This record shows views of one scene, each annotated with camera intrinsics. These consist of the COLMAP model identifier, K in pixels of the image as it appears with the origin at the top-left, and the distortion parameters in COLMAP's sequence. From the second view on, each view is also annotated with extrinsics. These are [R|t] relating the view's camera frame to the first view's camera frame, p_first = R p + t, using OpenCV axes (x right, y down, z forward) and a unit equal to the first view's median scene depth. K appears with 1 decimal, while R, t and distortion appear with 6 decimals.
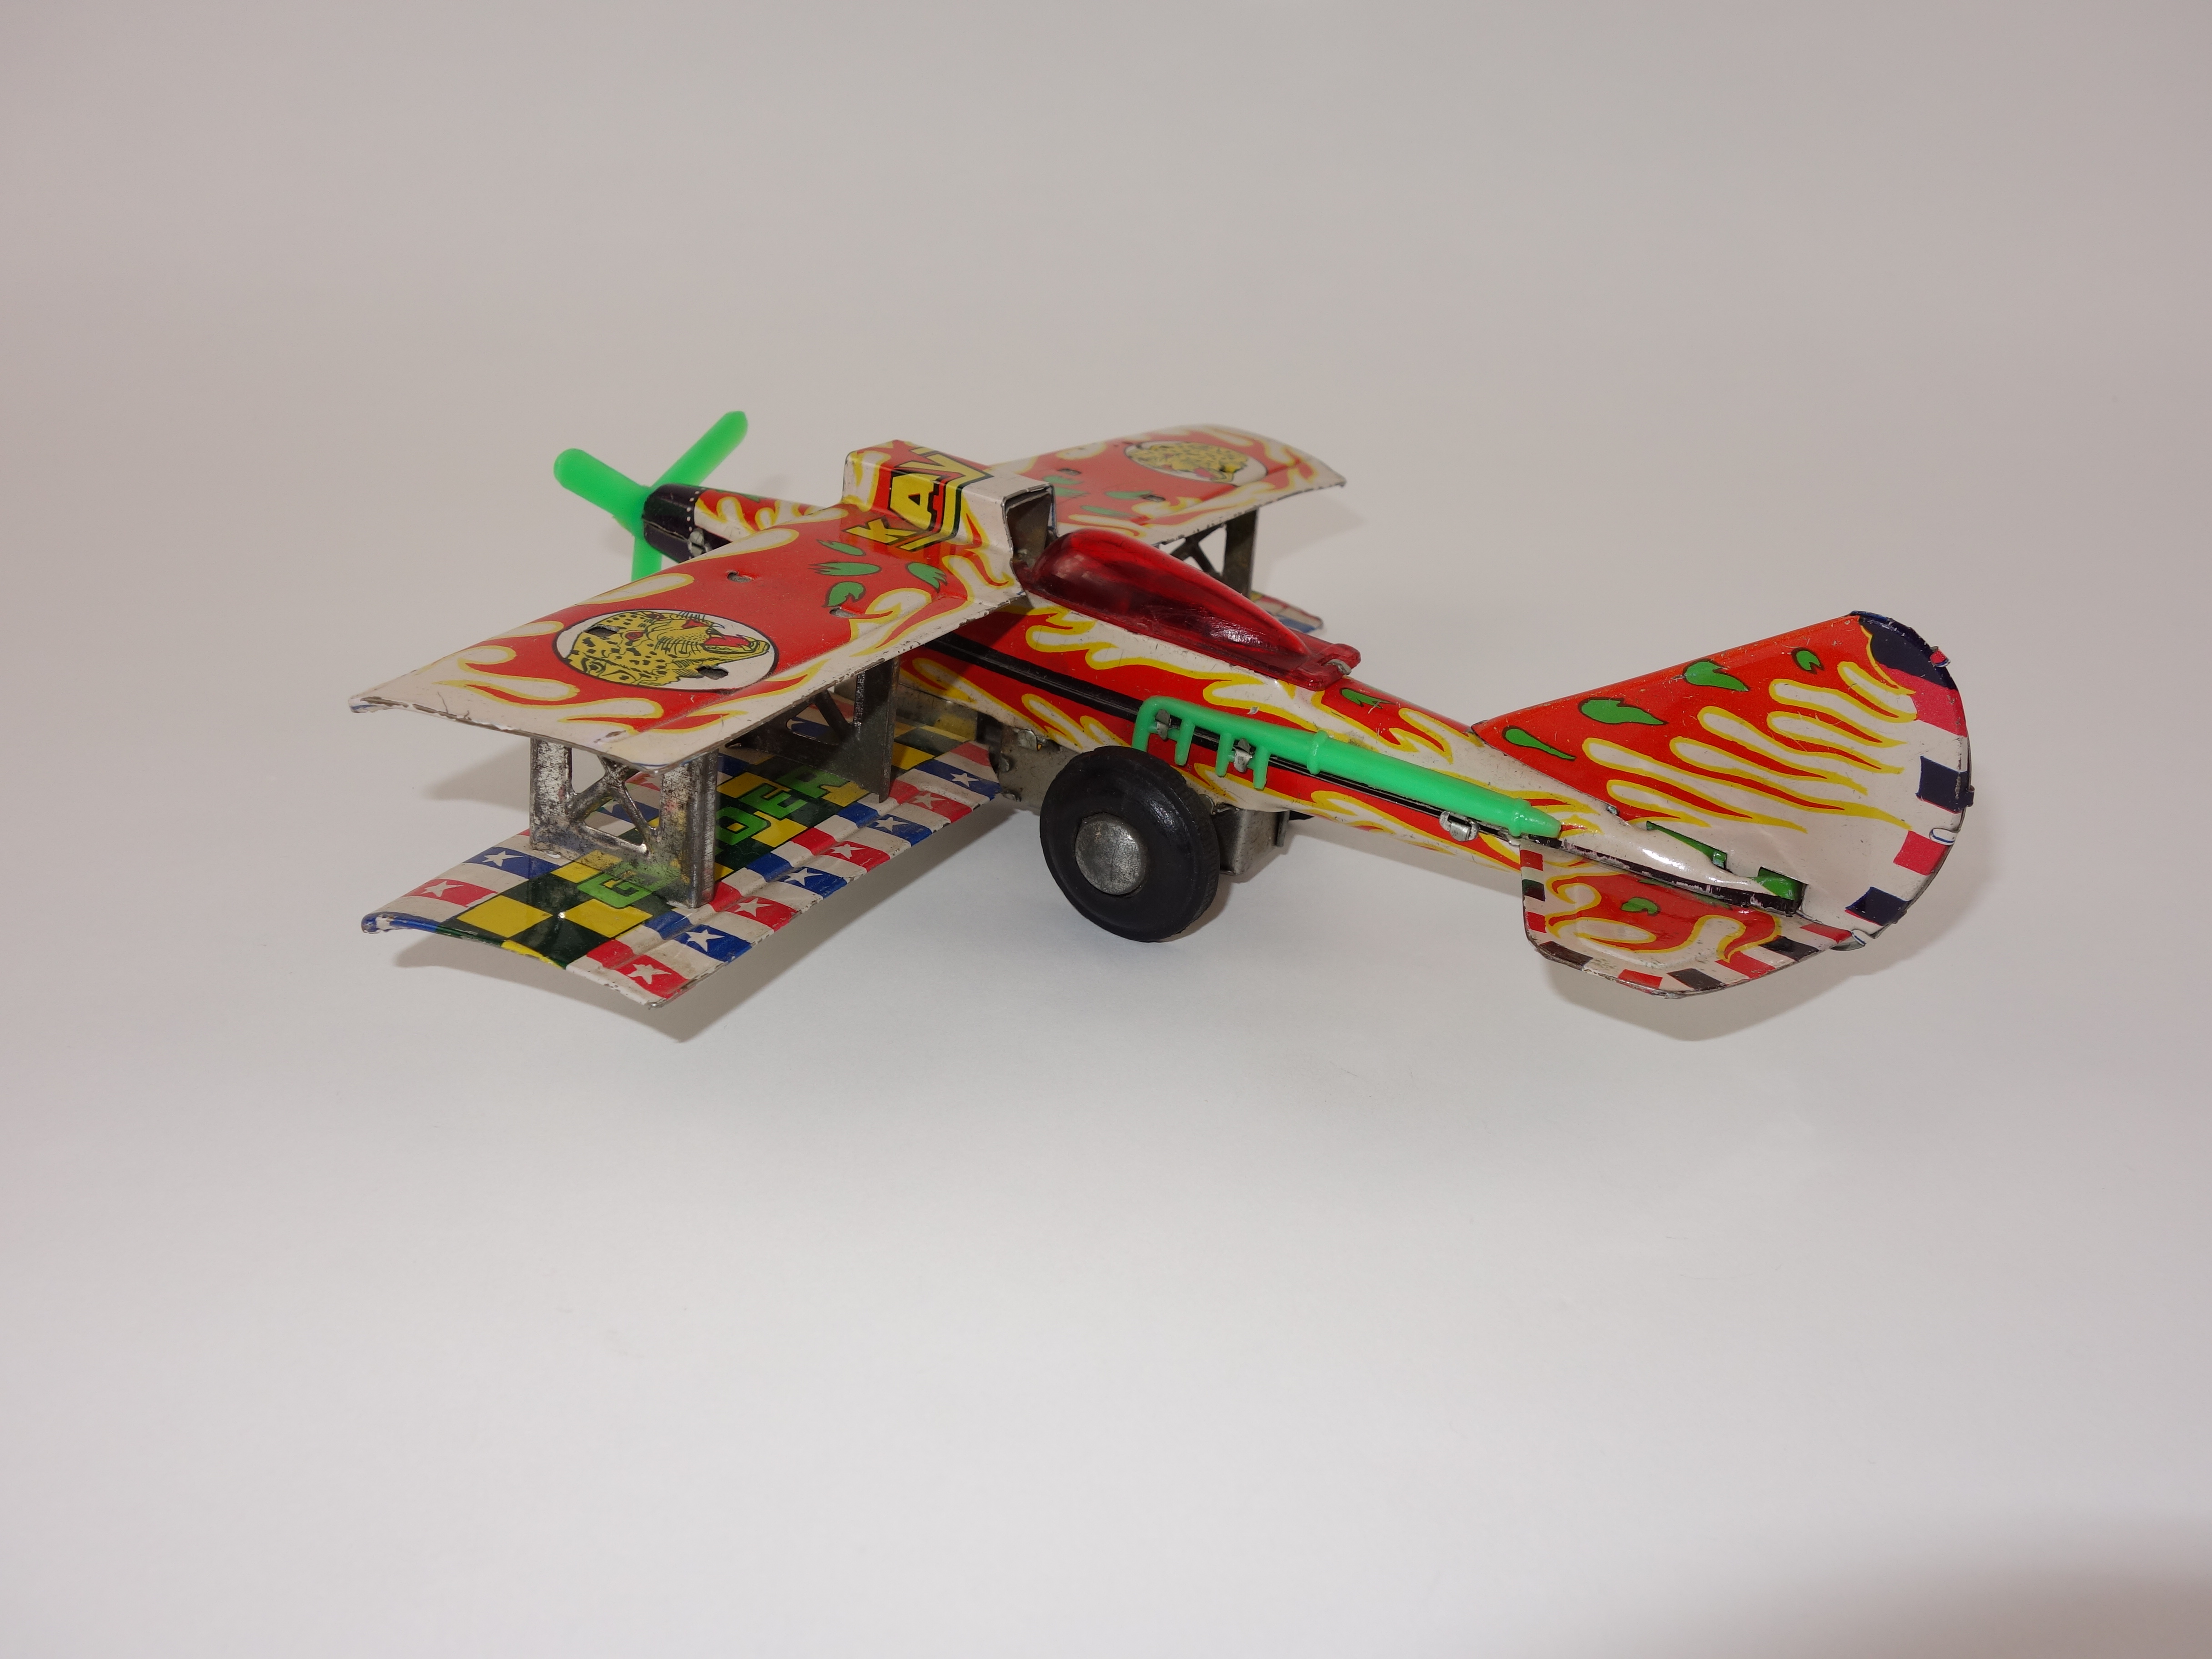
lens RADIAL K [[1958.8, 0, 1106.0], [0, 1958.8, 829.5], [0, 0, 1]] dist [0.010199, -0.001587]
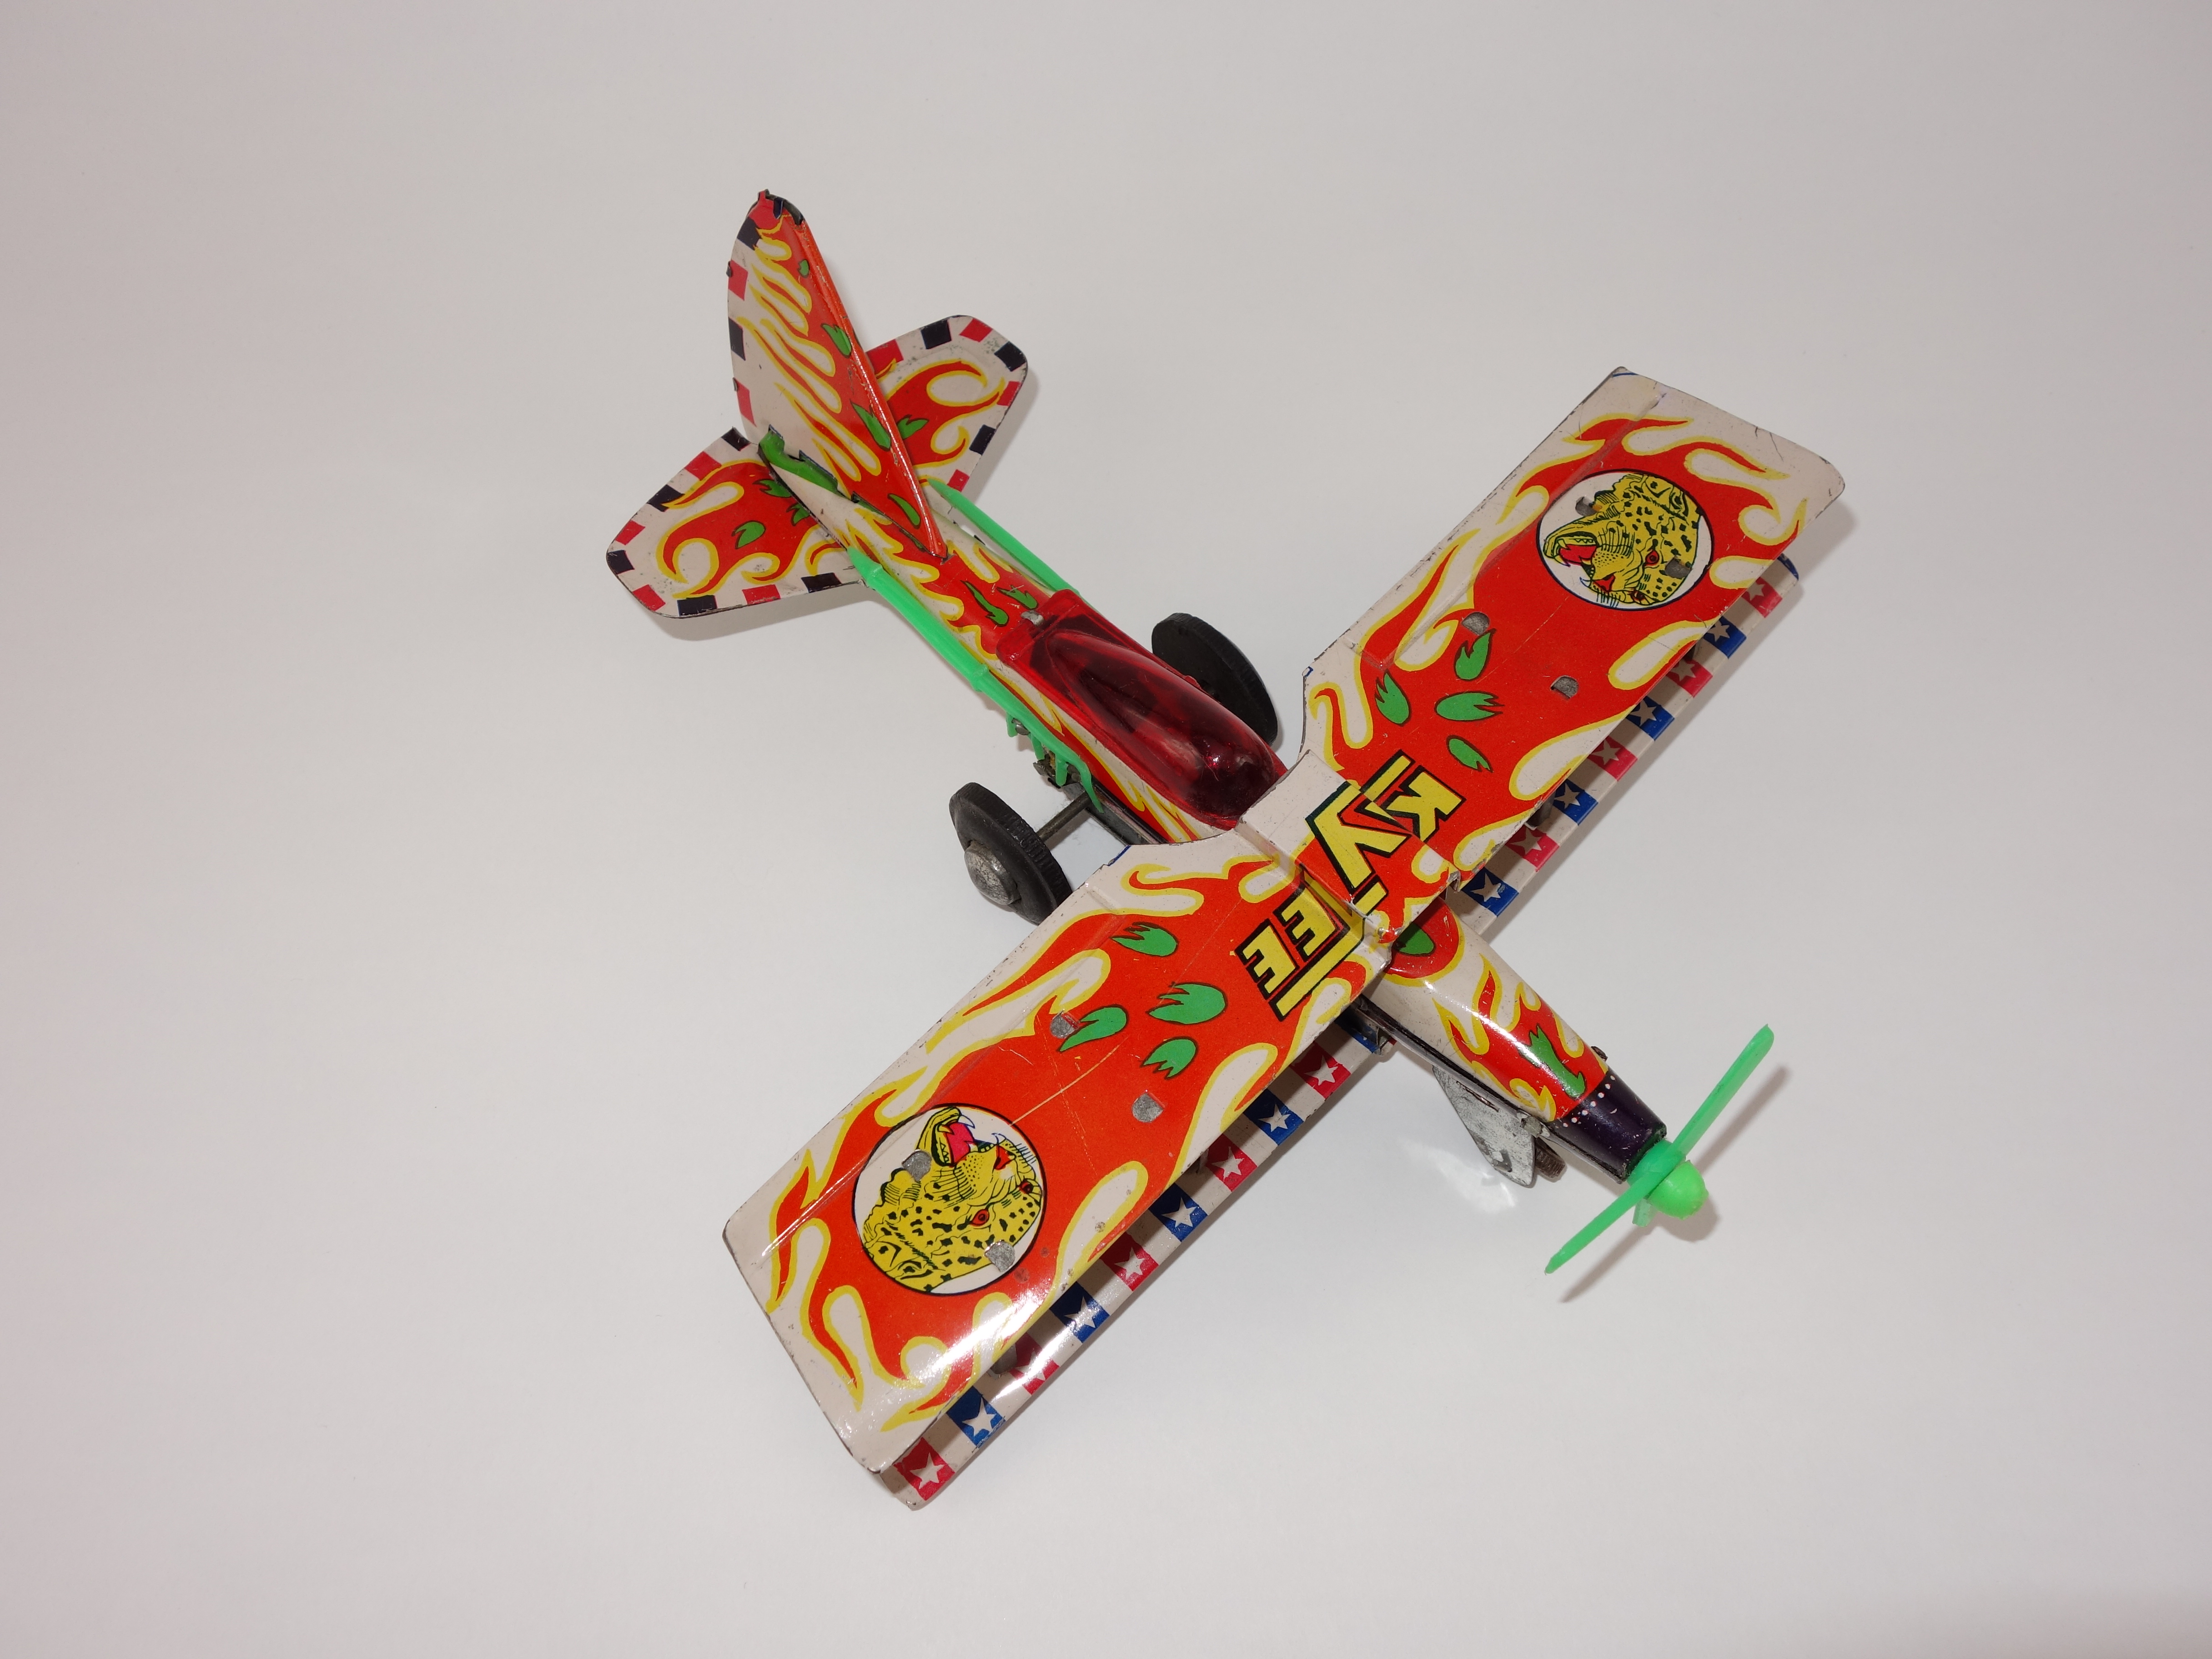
lens RADIAL K [[1958.8, 0, 1106.0], [0, 1958.8, 829.5], [0, 0, 1]] dist [0.010199, -0.001587]
pose [[-0.962324, -0.260477, 0.078001, -0.047455], [0.079288, 0.005581, 0.996836, -1.343062], [-0.260089, 0.965464, 0.015282, 1.213729]]
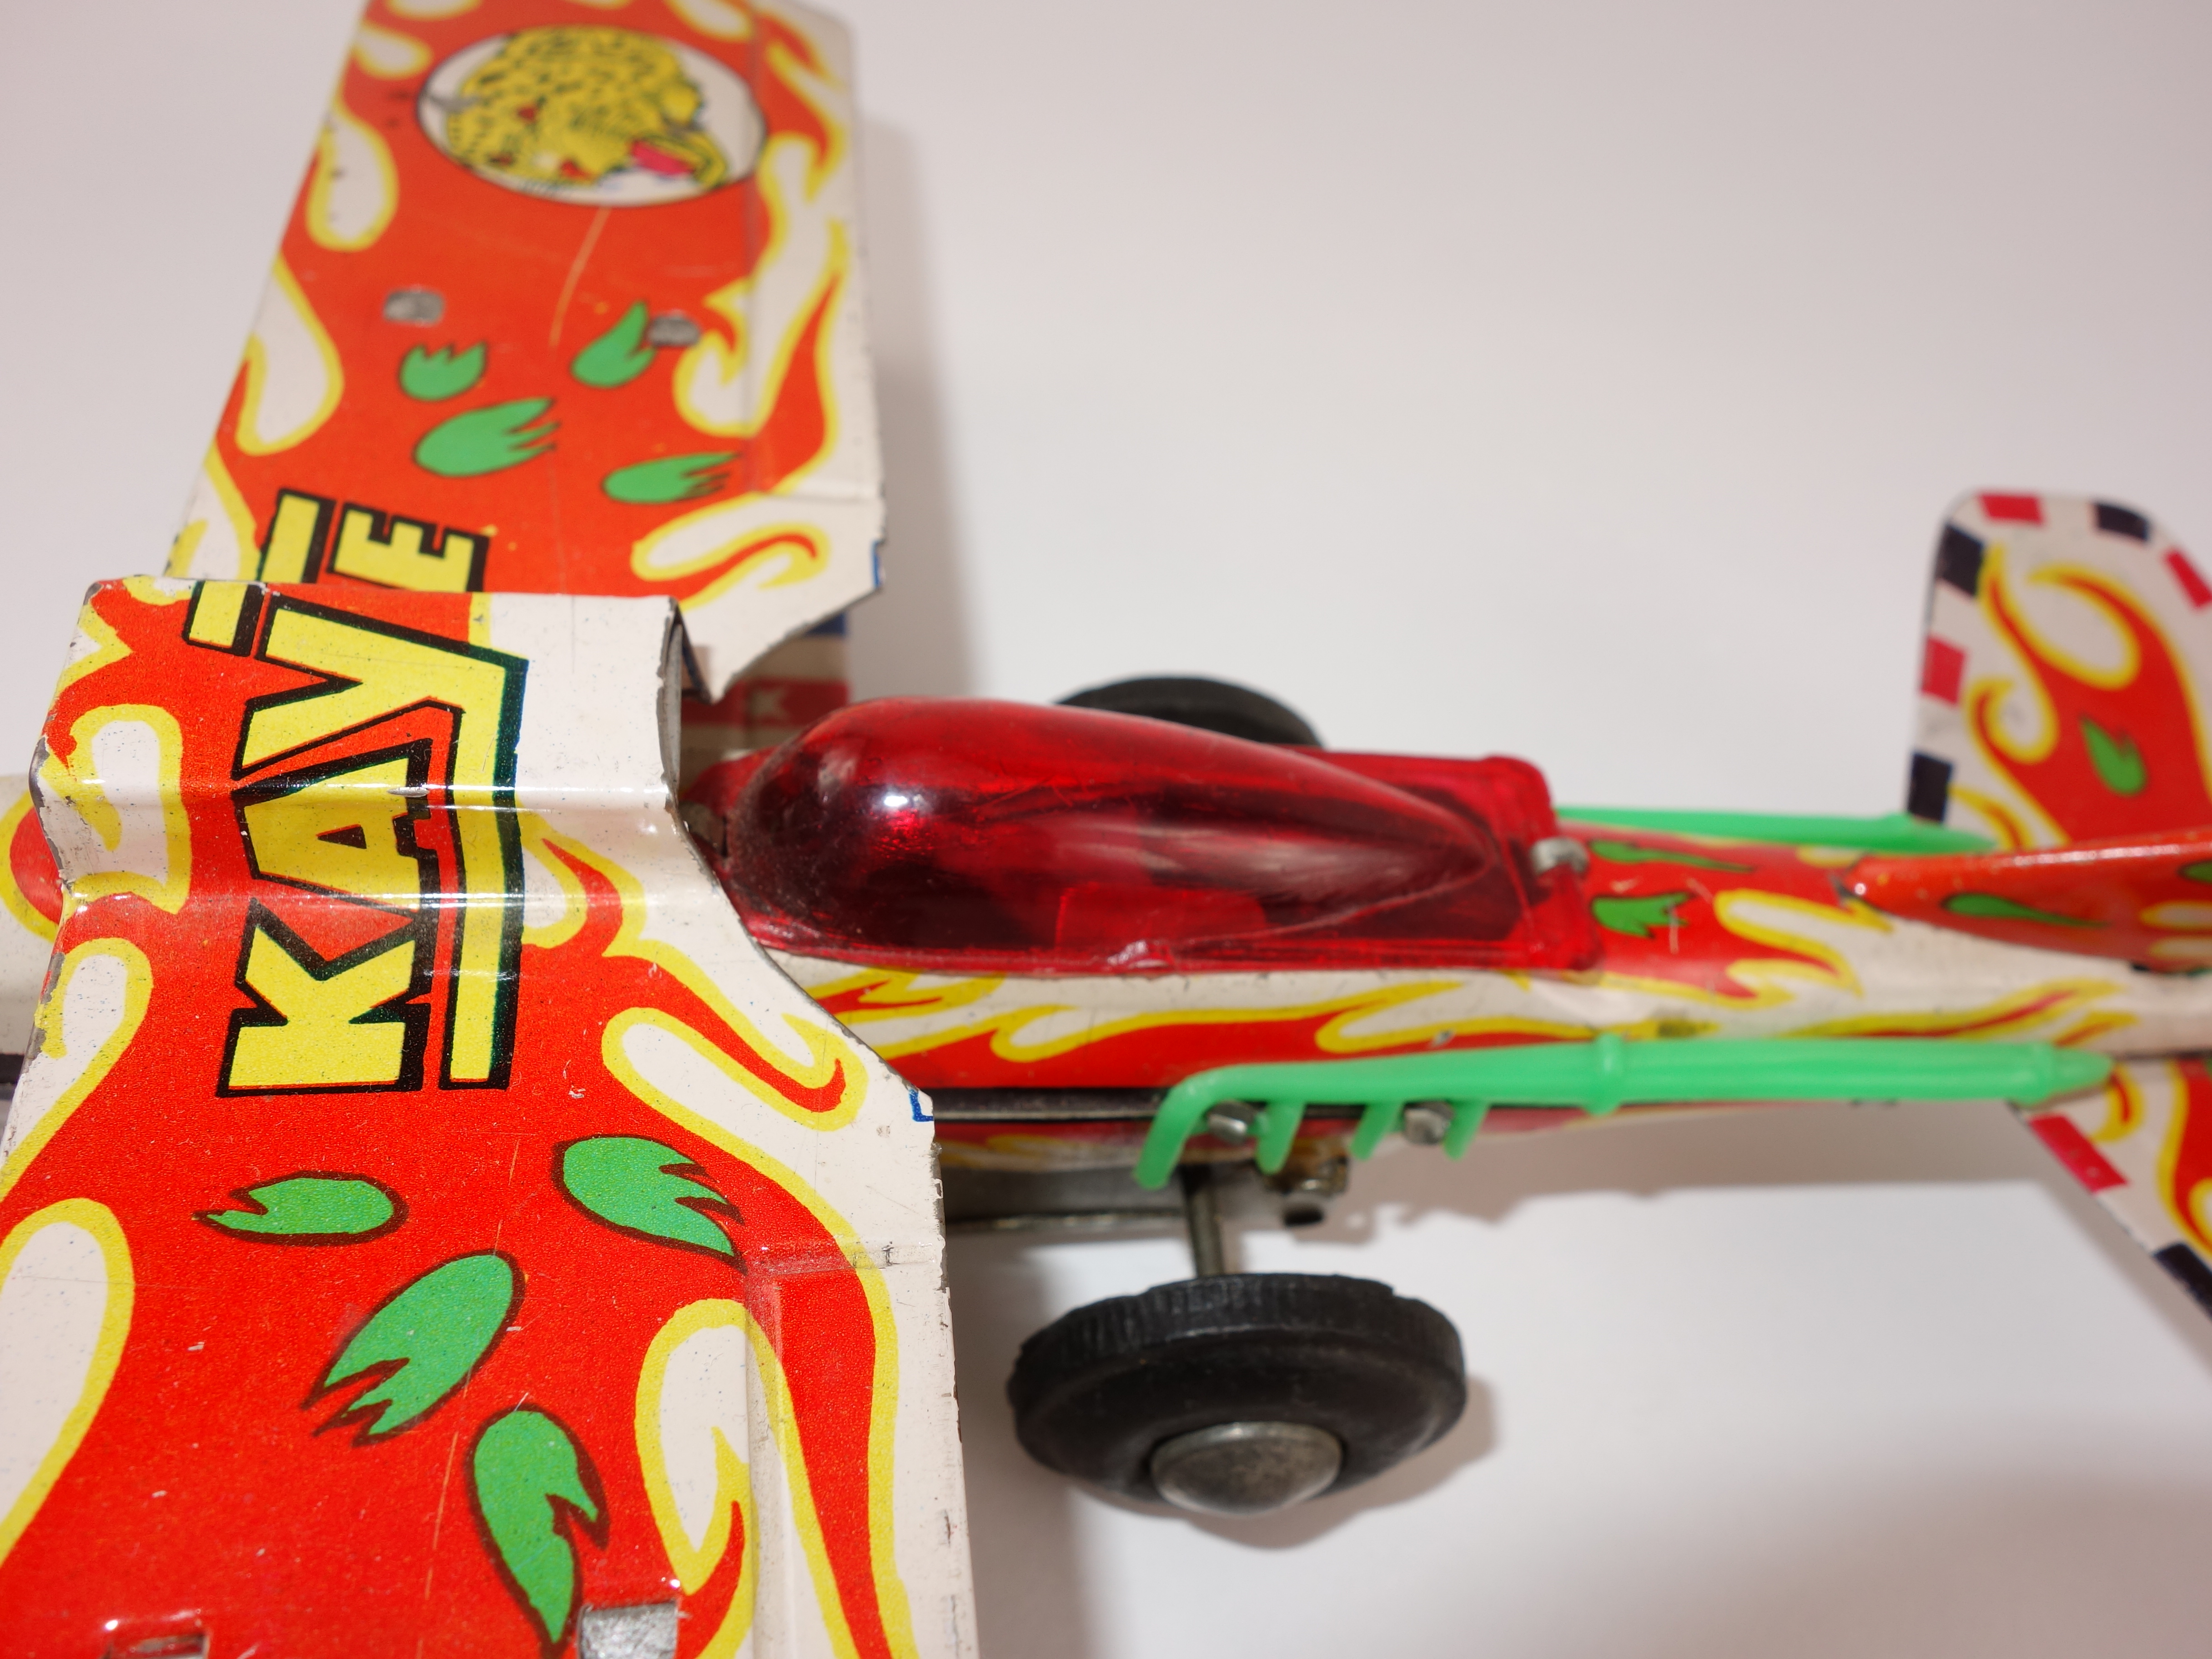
lens RADIAL K [[1893.7, 0, 1106.0], [0, 1893.7, 829.5], [0, 0, 1]] dist [0.013277, -0.003342]
pose [[0.806863, -0.442900, 0.390911, -0.139839], [0.202242, 0.828848, 0.521640, -0.365343], [-0.555041, -0.341833, 0.758340, 0.822259]]
